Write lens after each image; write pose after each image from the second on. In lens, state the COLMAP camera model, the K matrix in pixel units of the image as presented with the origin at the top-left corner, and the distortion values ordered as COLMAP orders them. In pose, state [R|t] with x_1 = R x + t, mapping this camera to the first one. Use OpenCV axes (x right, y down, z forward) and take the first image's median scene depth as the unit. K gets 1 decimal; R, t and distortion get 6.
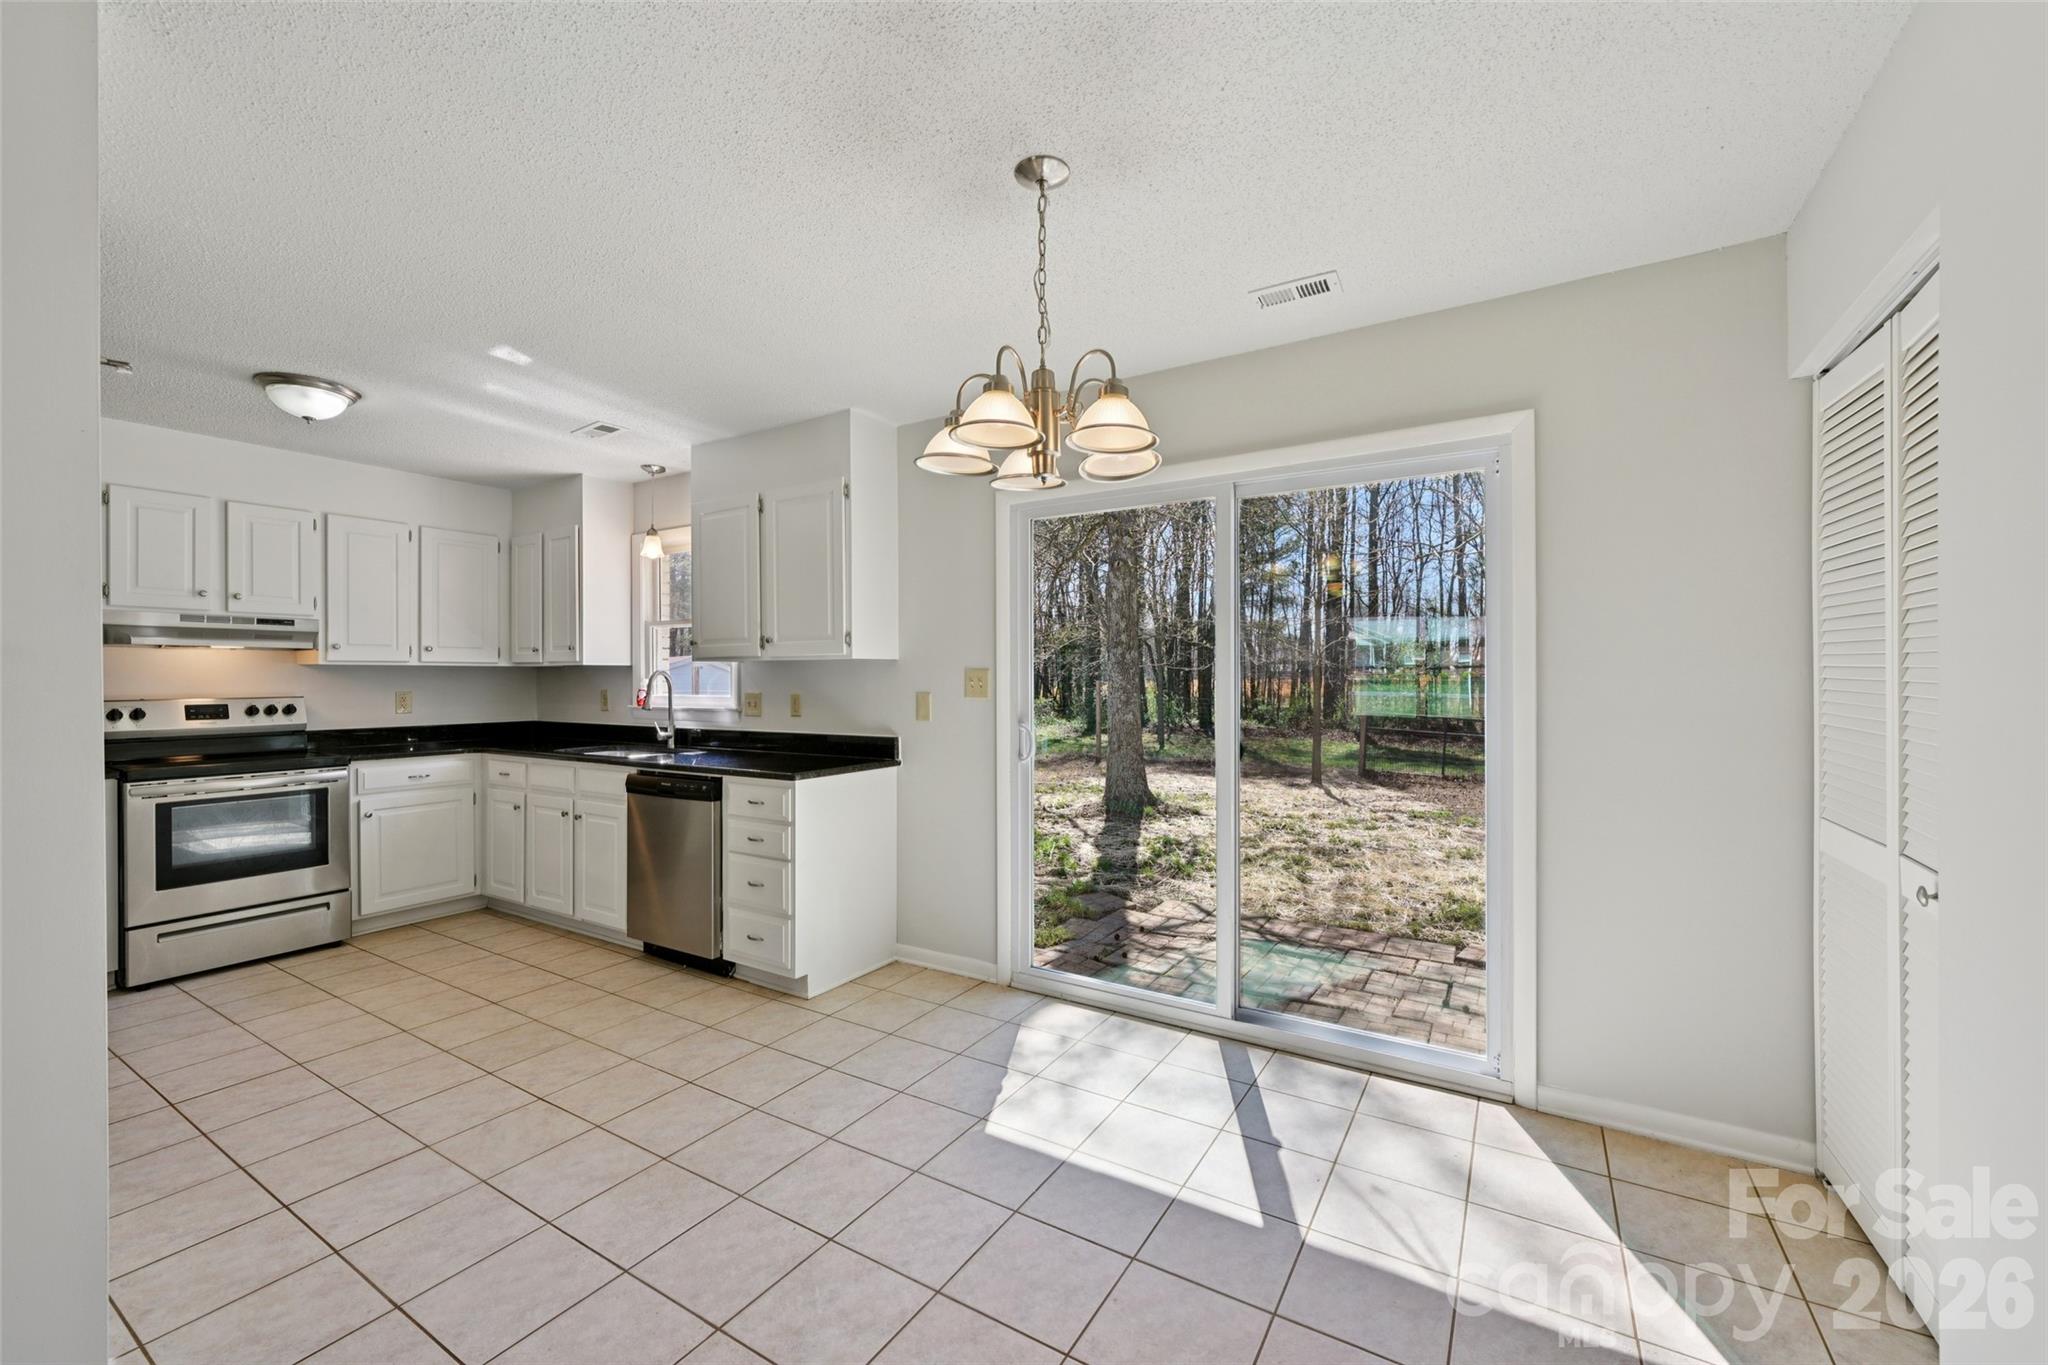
lens RADIAL K [[822.2, 0, 1020.7], [0, 822.2, 680.8], [0, 0, 1]] dist [-0.002431, 0.000063]
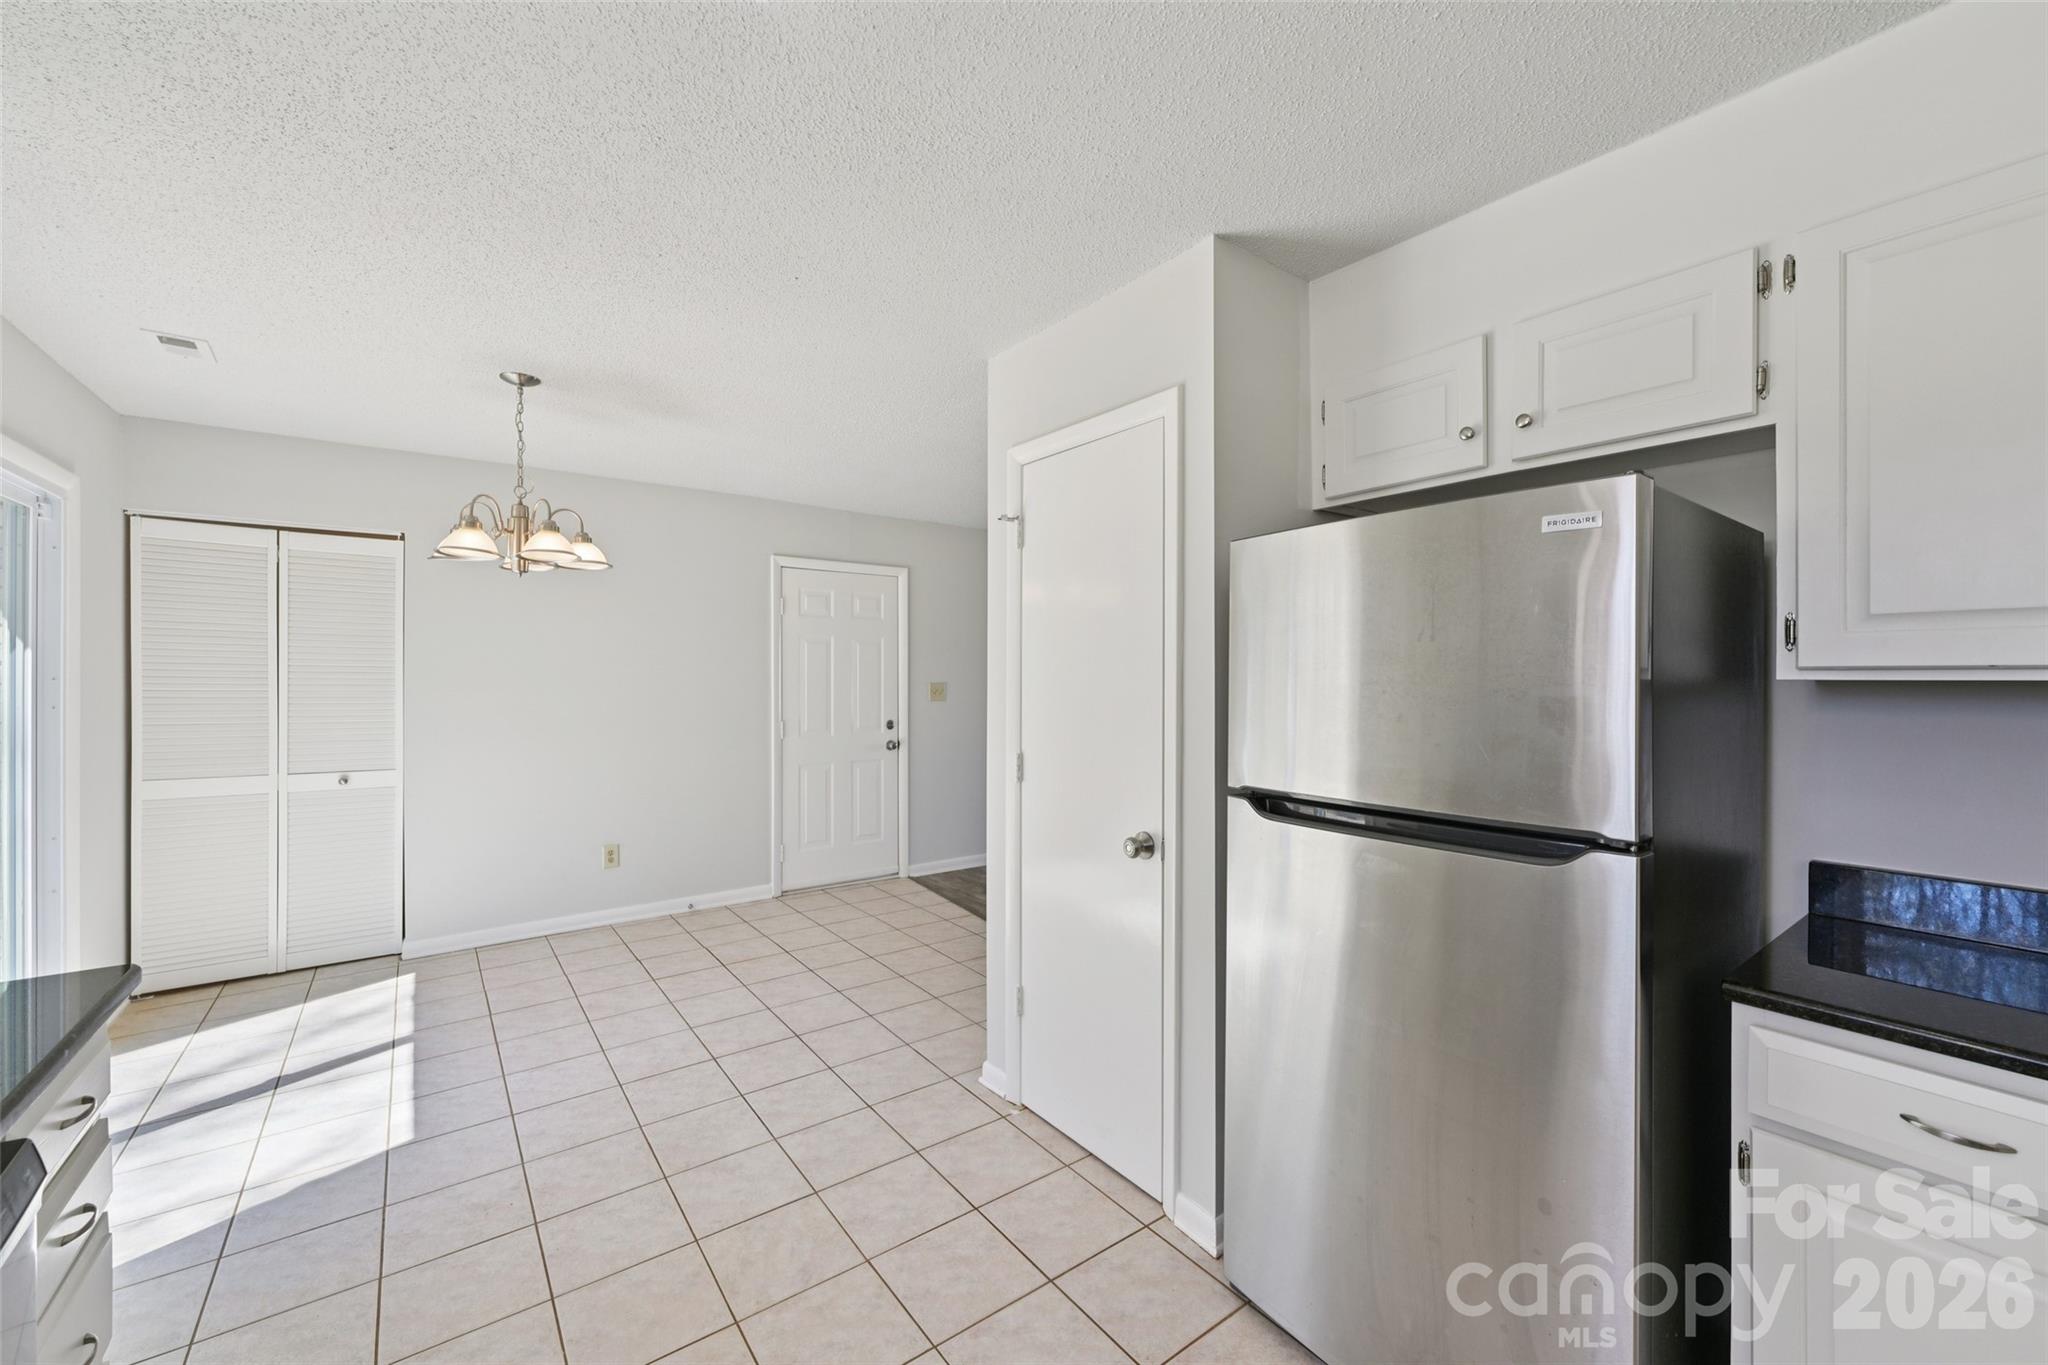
lens RADIAL K [[810.9, 0, 1014.8], [0, 810.9, 672.4], [0, 0, 1]] dist [-0.000487, 0.000269]
pose [[-0.929574, 0.003627, 0.368618, -0.693310], [0.003155, 0.999993, -0.001884, -0.024135], [-0.368622, -0.000588, -0.929579, 1.017700]]
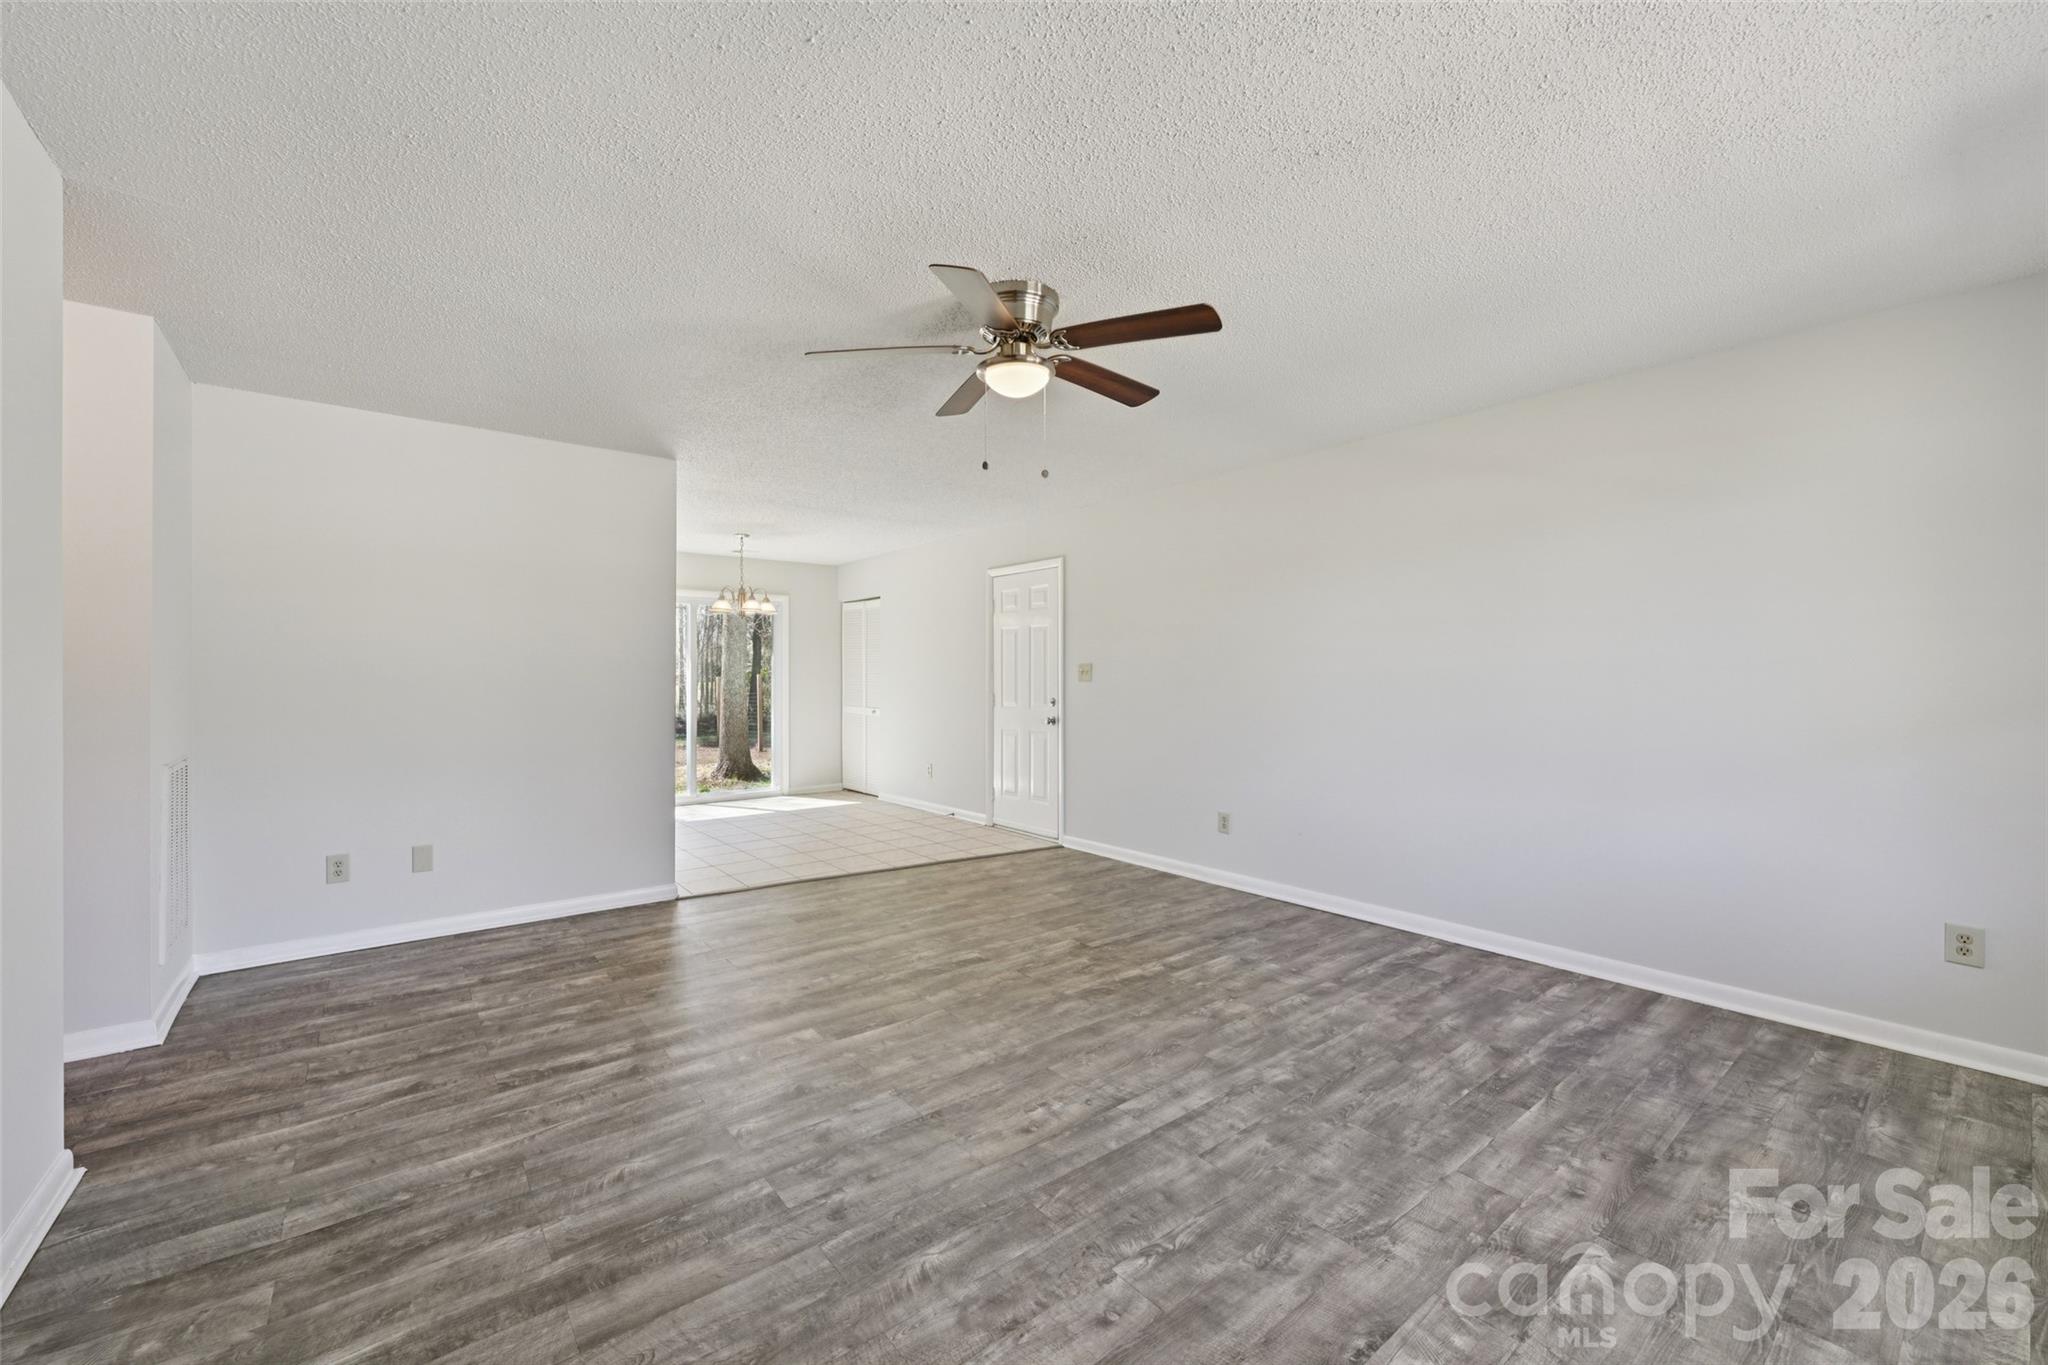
lens RADIAL K [[810.9, 0, 1014.8], [0, 810.9, 672.4], [0, 0, 1]] dist [-0.000487, 0.000269]
pose [[0.334732, 0.010842, 0.942251, -1.472995], [0.001837, 0.999924, -0.012158, 0.025862], [-0.942311, 0.005800, 0.334687, -0.680164]]
